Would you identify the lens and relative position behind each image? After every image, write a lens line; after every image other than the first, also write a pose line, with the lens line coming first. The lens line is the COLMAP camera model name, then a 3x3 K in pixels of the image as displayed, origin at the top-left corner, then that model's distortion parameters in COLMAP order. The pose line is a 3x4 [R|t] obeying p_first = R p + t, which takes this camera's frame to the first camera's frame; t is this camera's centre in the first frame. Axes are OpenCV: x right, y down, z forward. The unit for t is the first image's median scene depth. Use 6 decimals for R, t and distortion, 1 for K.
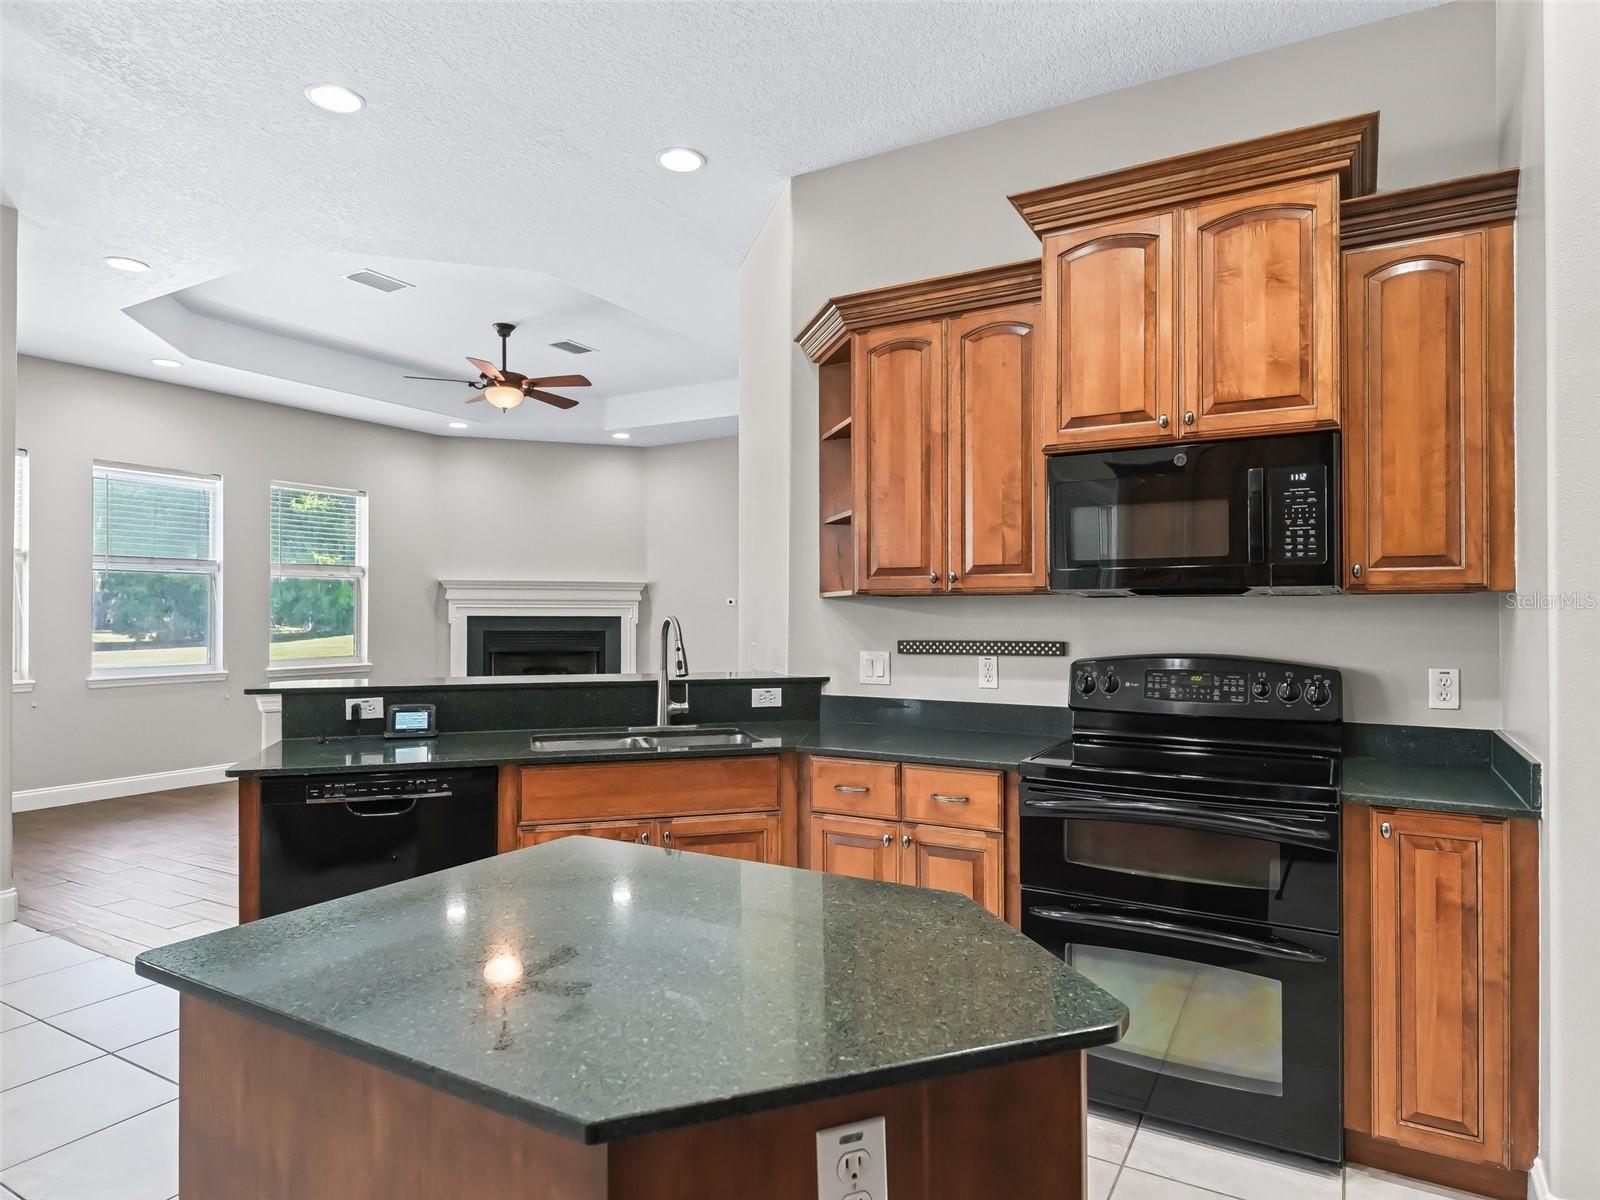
lens RADIAL K [[950.2, 0, 800.0], [0, 950.2, 600.0], [0, 0, 1]] dist [0.002112, 0.000042]
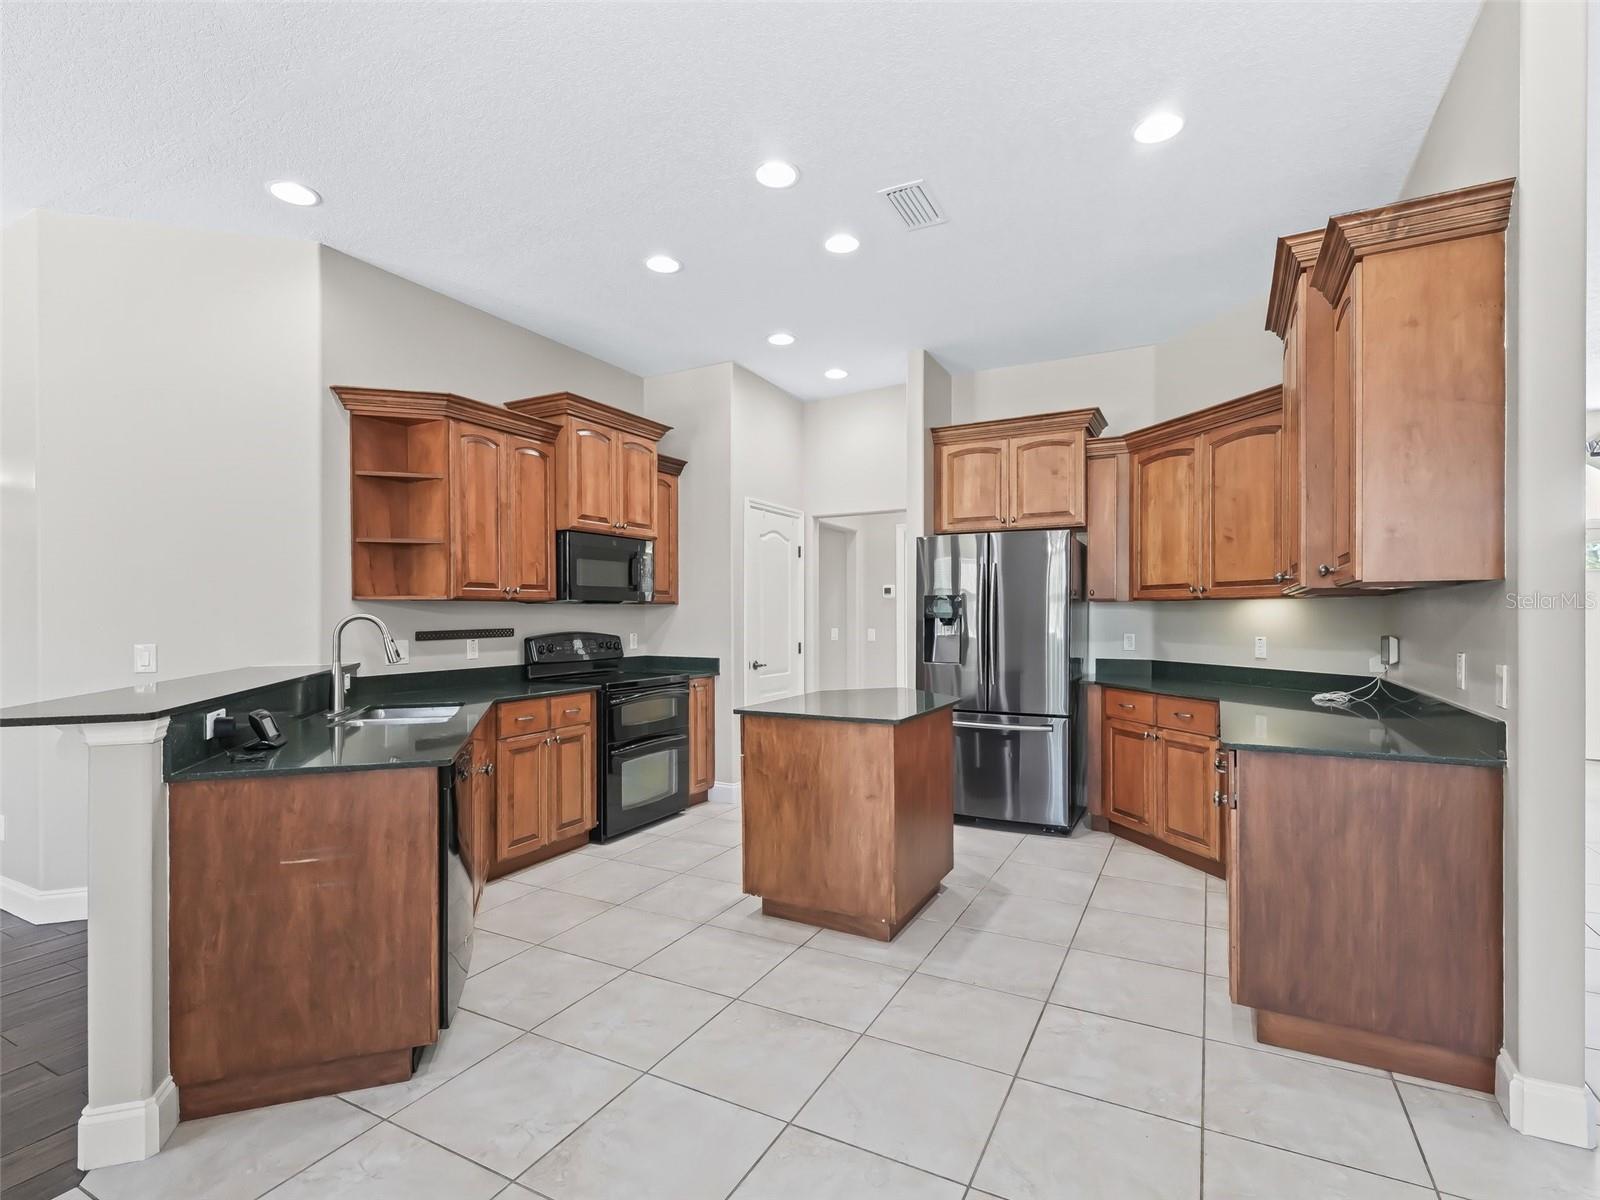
lens RADIAL K [[733.7, 0, 819.6], [0, 733.7, 612.2], [0, 0, 1]] dist [0.013115, -0.000361]
pose [[-0.045780, 0.003030, 0.998947, -1.208745], [-0.007431, 0.999967, -0.003373, 0.015414], [-0.998924, -0.007578, -0.045756, 0.534928]]
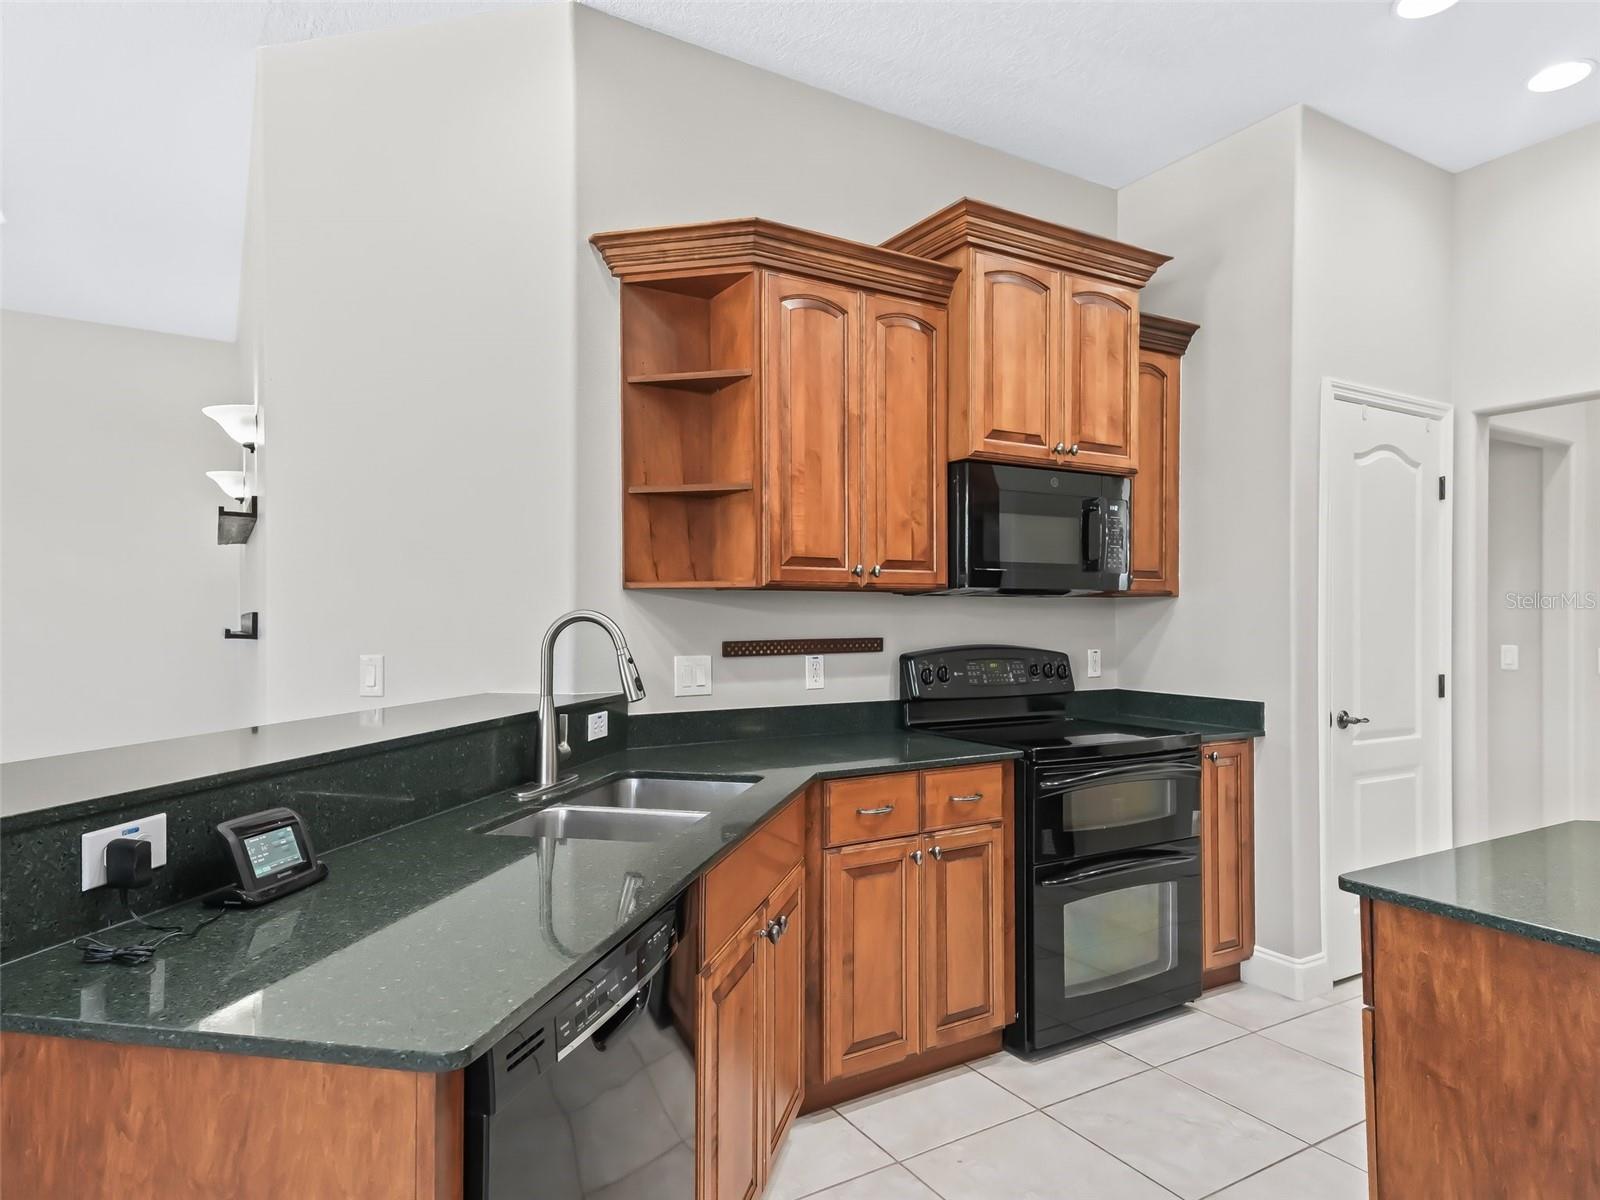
lens RADIAL K [[961.1, 0, 840.8], [0, 961.1, 611.8], [0, 0, 1]] dist [0.044833, -0.001987]
pose [[0.462357, 0.004187, 0.886684, -0.722291], [-0.011681, 0.999931, 0.001369, 0.016113], [-0.886617, -0.010990, 0.462374, 0.605552]]
